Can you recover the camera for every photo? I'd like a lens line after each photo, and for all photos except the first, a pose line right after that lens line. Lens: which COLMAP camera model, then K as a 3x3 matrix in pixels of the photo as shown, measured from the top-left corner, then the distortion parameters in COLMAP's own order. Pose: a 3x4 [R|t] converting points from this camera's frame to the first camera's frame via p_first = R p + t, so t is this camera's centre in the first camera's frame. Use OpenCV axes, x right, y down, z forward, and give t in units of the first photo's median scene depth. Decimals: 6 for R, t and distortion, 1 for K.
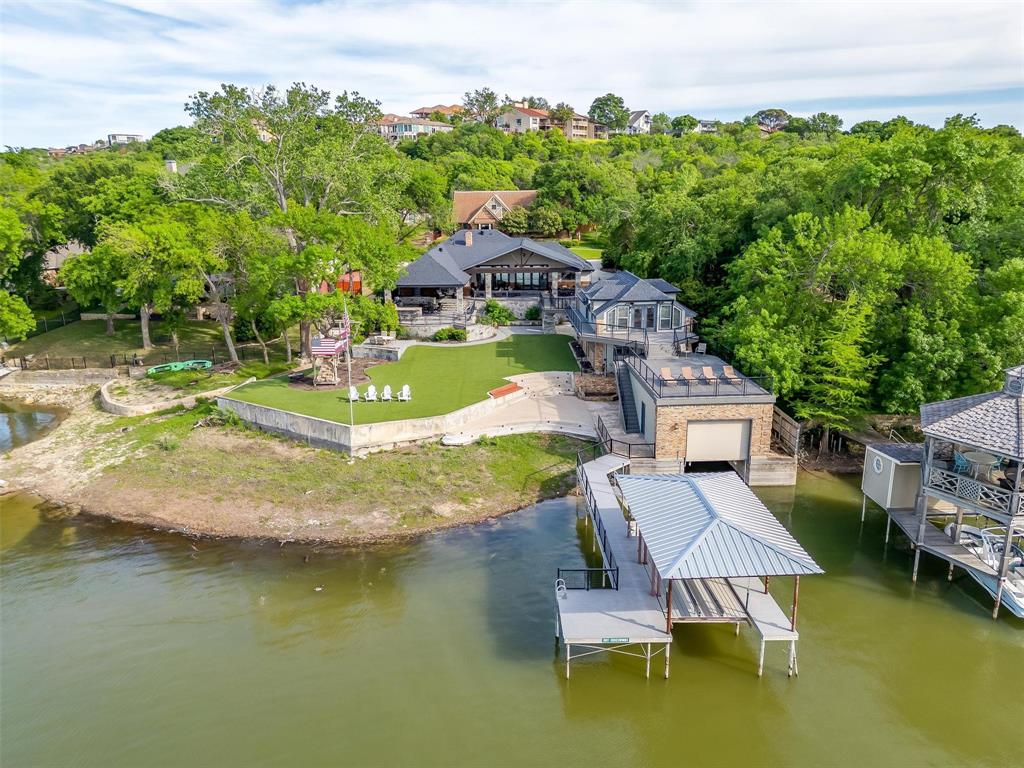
lens RADIAL K [[717.5, 0, 512.0], [0, 717.5, 384.0], [0, 0, 1]] dist [0.072282, -0.001348]
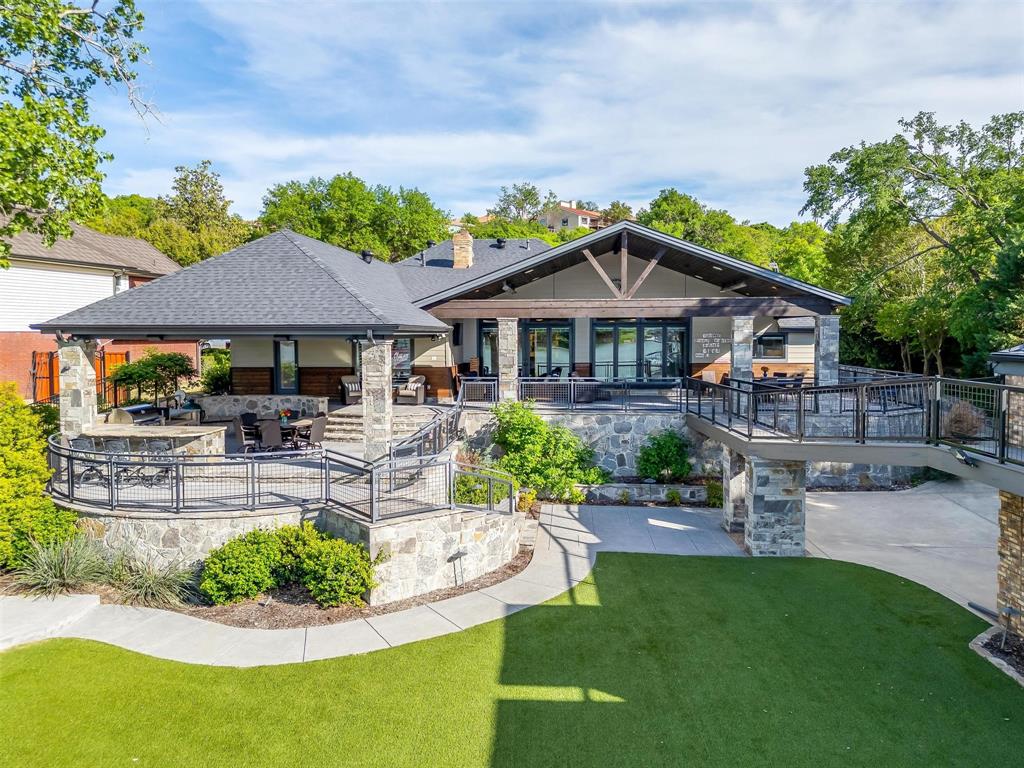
lens RADIAL K [[706.5, 0, 512.0], [0, 706.5, 384.0], [0, 0, 1]] dist [0.041955, -0.002479]
pose [[0.998455, 0.012564, -0.054119, -0.017761], [-0.022668, 0.981451, -0.190367, -0.082756], [0.050723, 0.191300, 0.980220, 0.822660]]
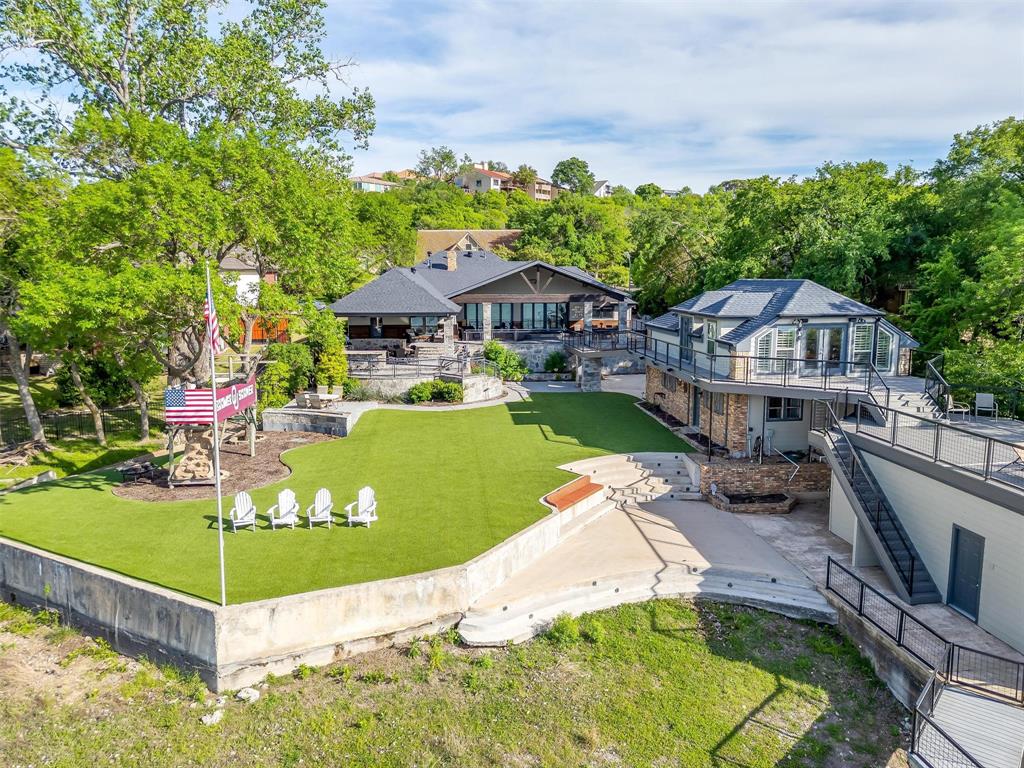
lens RADIAL K [[706.5, 0, 512.0], [0, 706.5, 384.0], [0, 0, 1]] dist [0.041955, -0.002479]
pose [[0.996946, -0.002431, 0.078062, -0.069278], [0.011086, 0.993800, -0.110630, -0.009724], [-0.077309, 0.111158, 0.990791, 0.417244]]
